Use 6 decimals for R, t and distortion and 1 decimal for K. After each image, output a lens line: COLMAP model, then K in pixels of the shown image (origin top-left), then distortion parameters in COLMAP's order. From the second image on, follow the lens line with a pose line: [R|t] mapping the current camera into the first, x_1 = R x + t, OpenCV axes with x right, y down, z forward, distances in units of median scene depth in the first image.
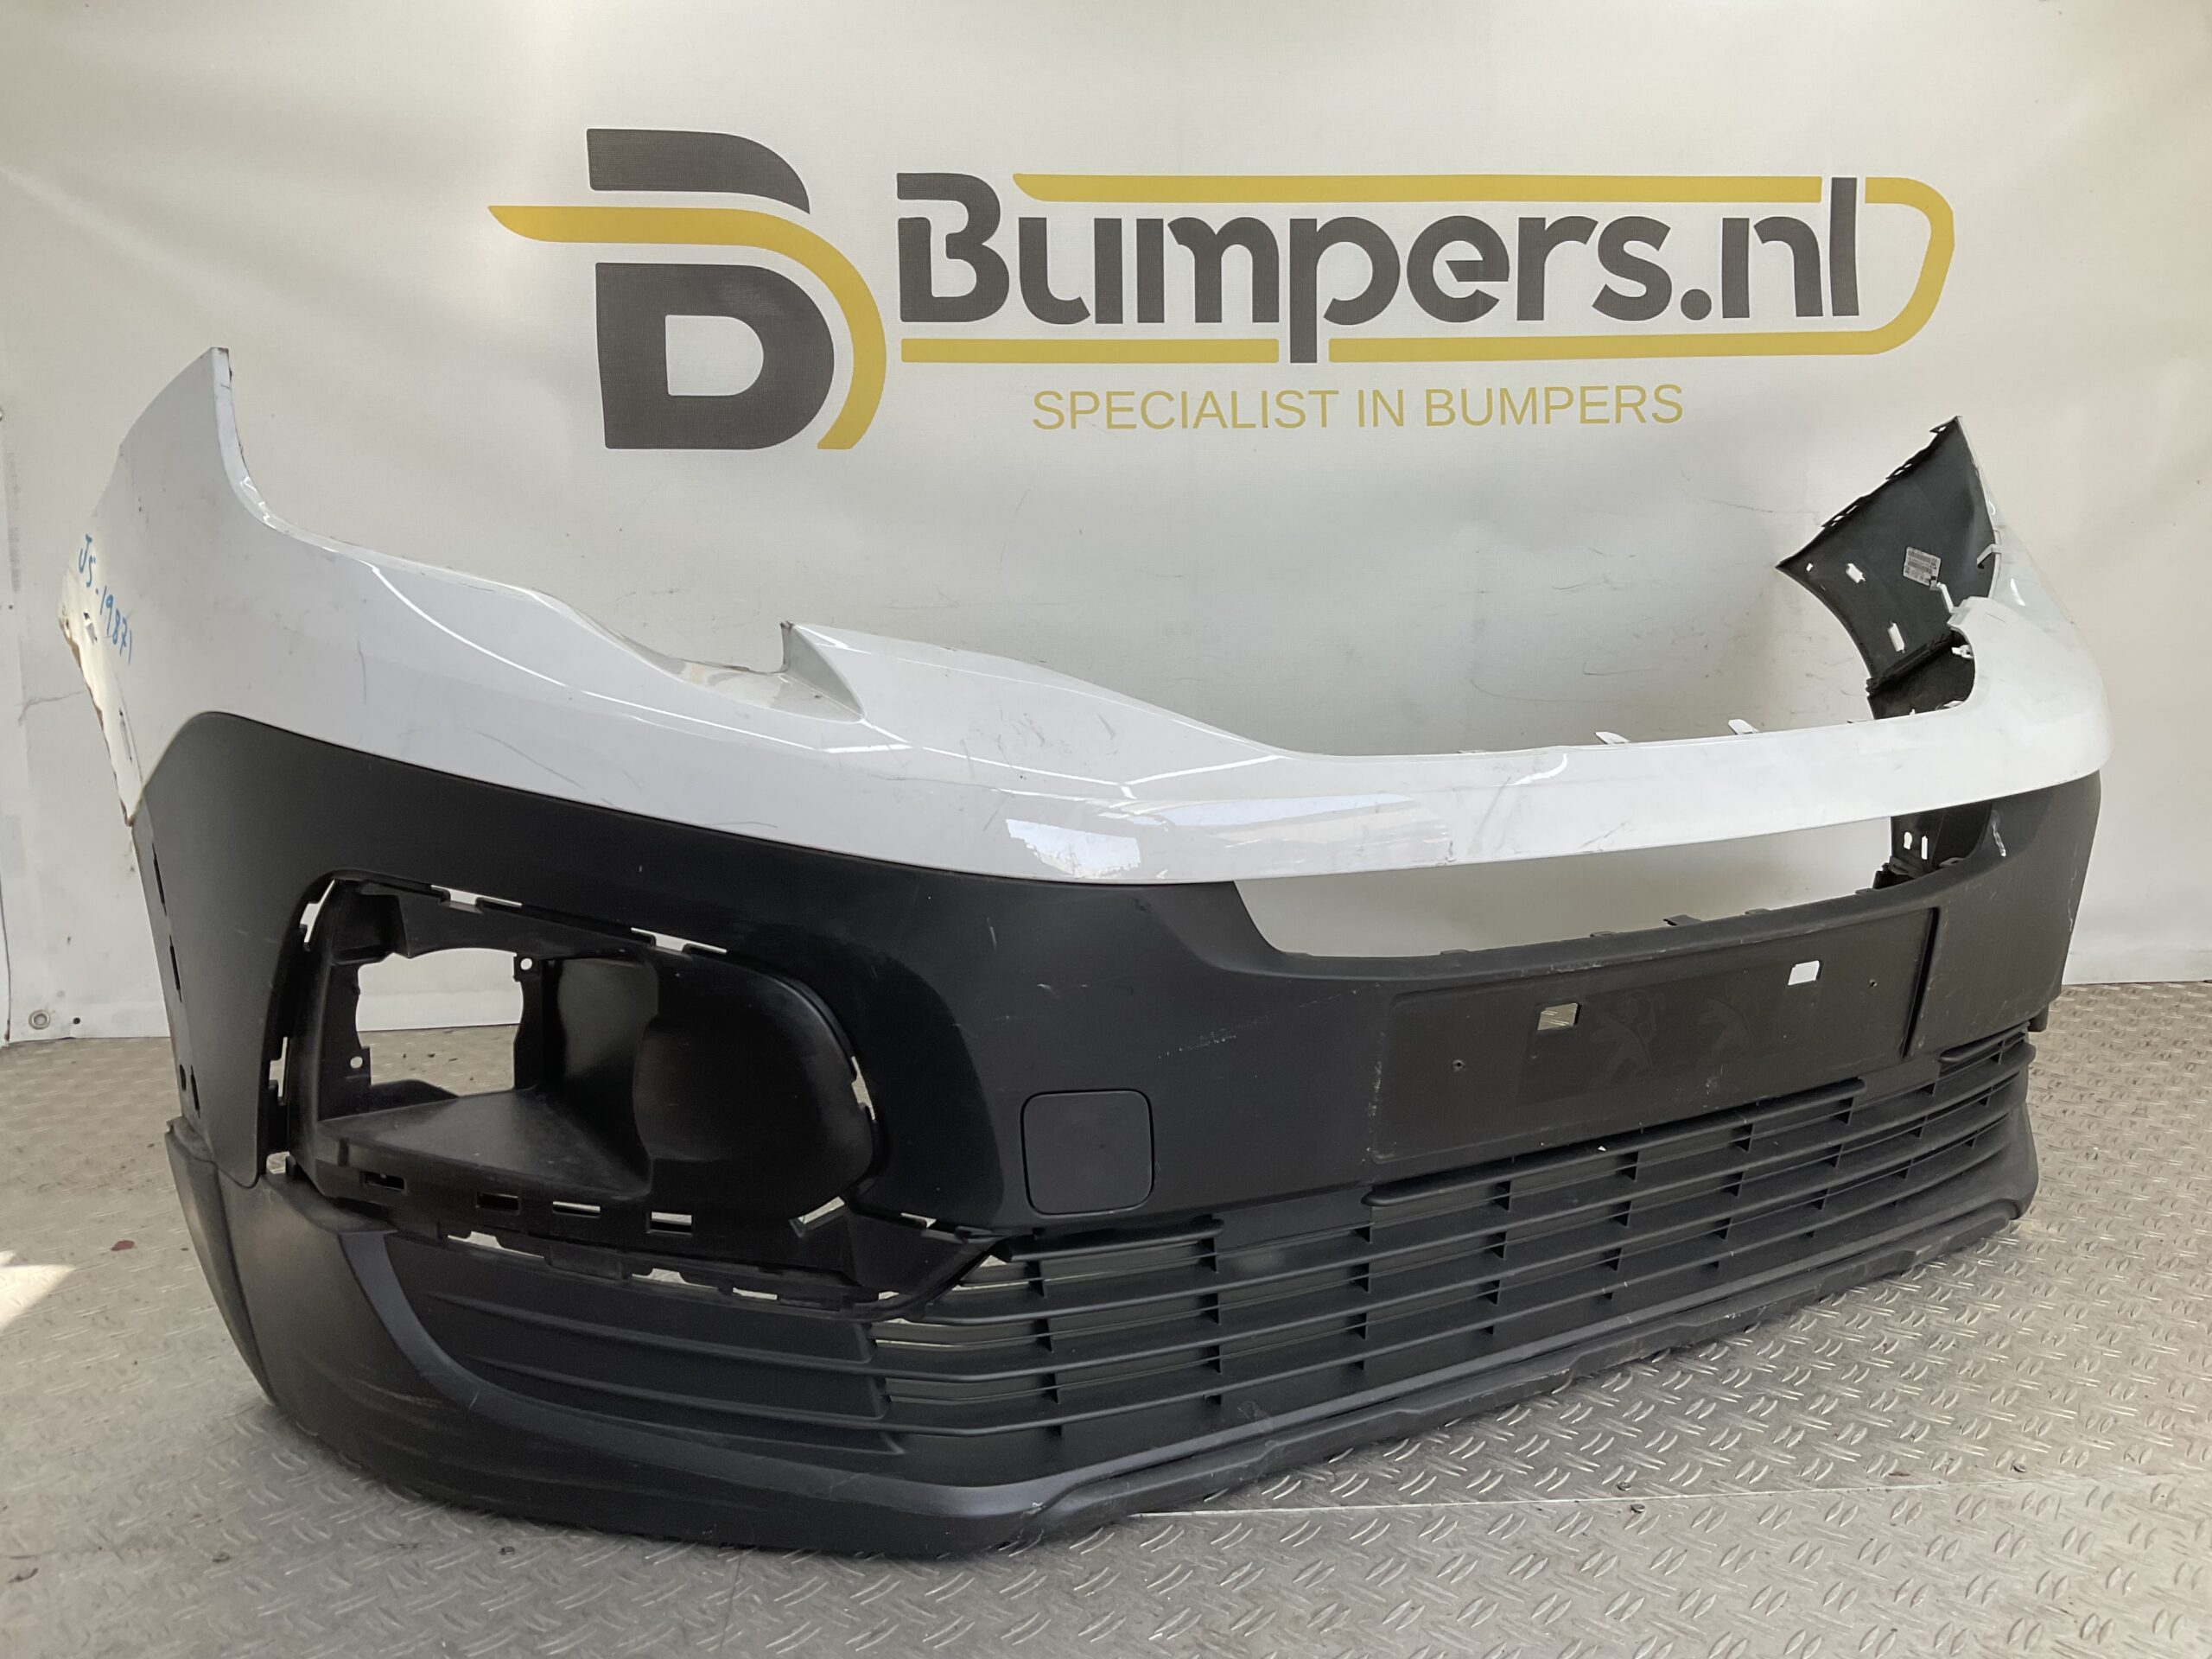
lens RADIAL K [[1812.6, 0, 1106.0], [0, 1812.6, 829.5], [0, 0, 1]] dist [0.149081, -0.334551]
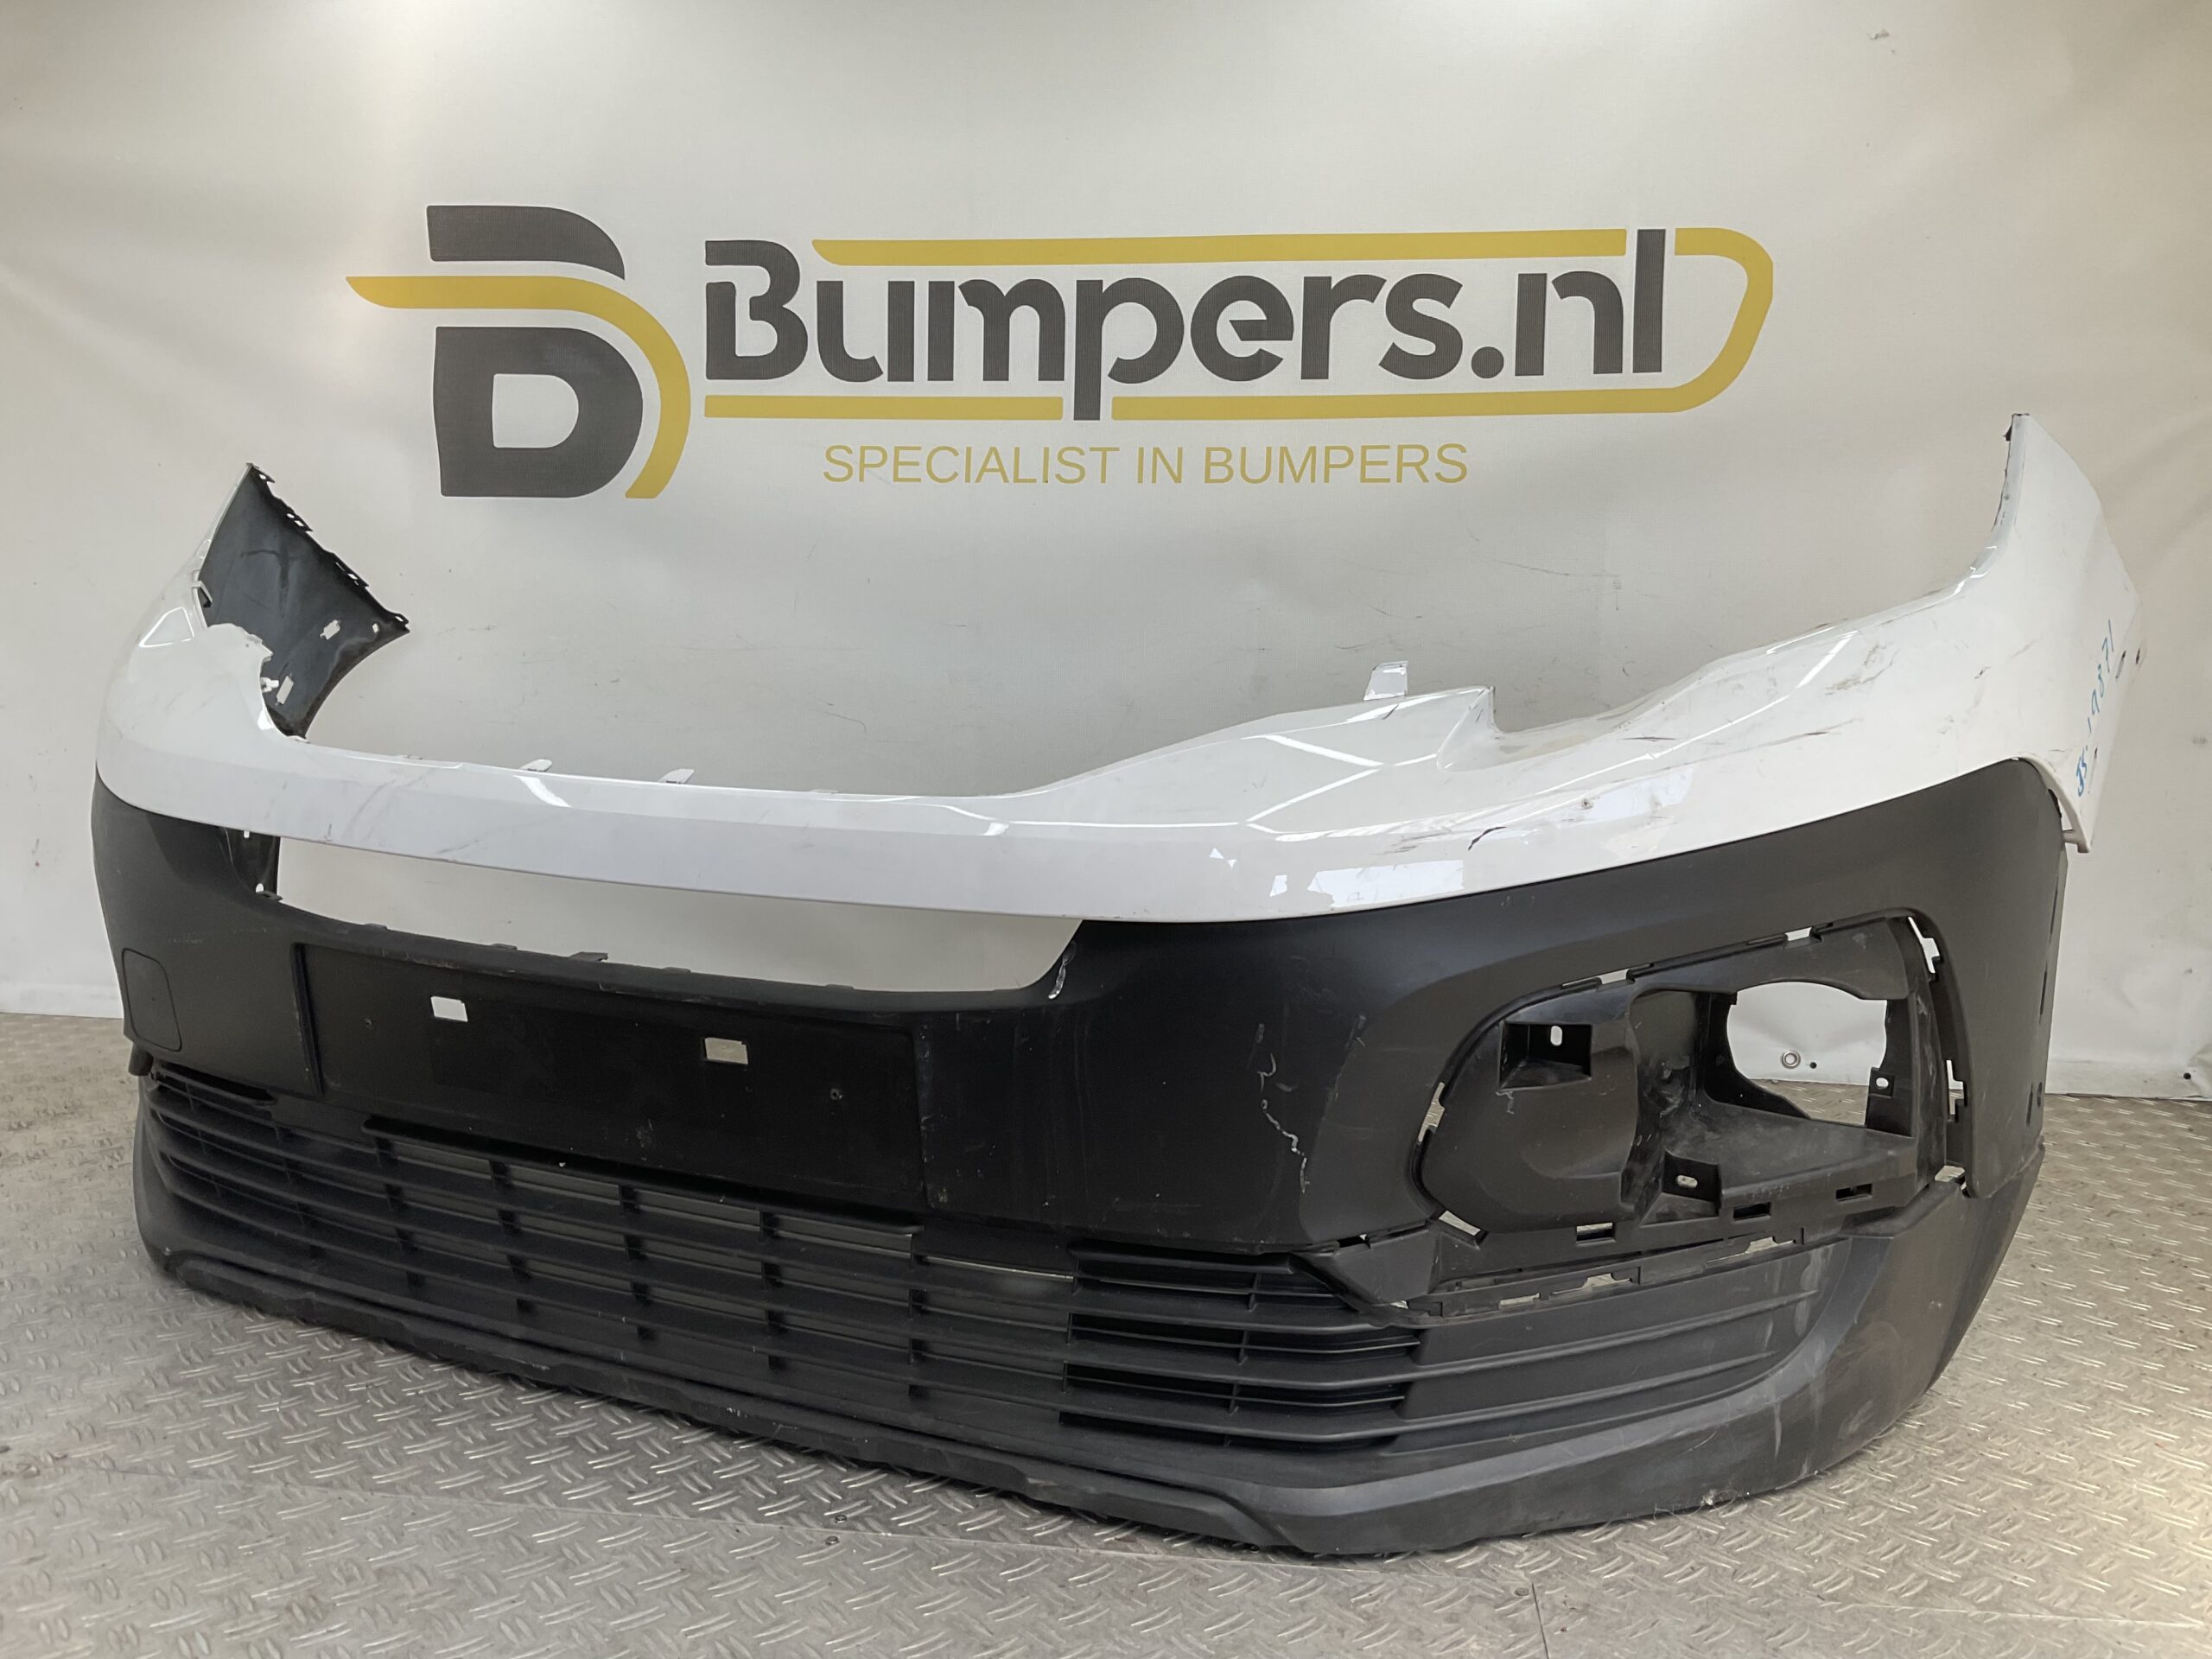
lens RADIAL K [[1812.6, 0, 1106.0], [0, 1812.6, 829.5], [0, 0, 1]] dist [0.149081, -0.334551]
pose [[0.982001, 0.042636, -0.184000, 0.316289], [-0.047887, 0.998560, -0.024184, -0.003295], [0.182704, 0.032559, 0.982629, 0.010456]]
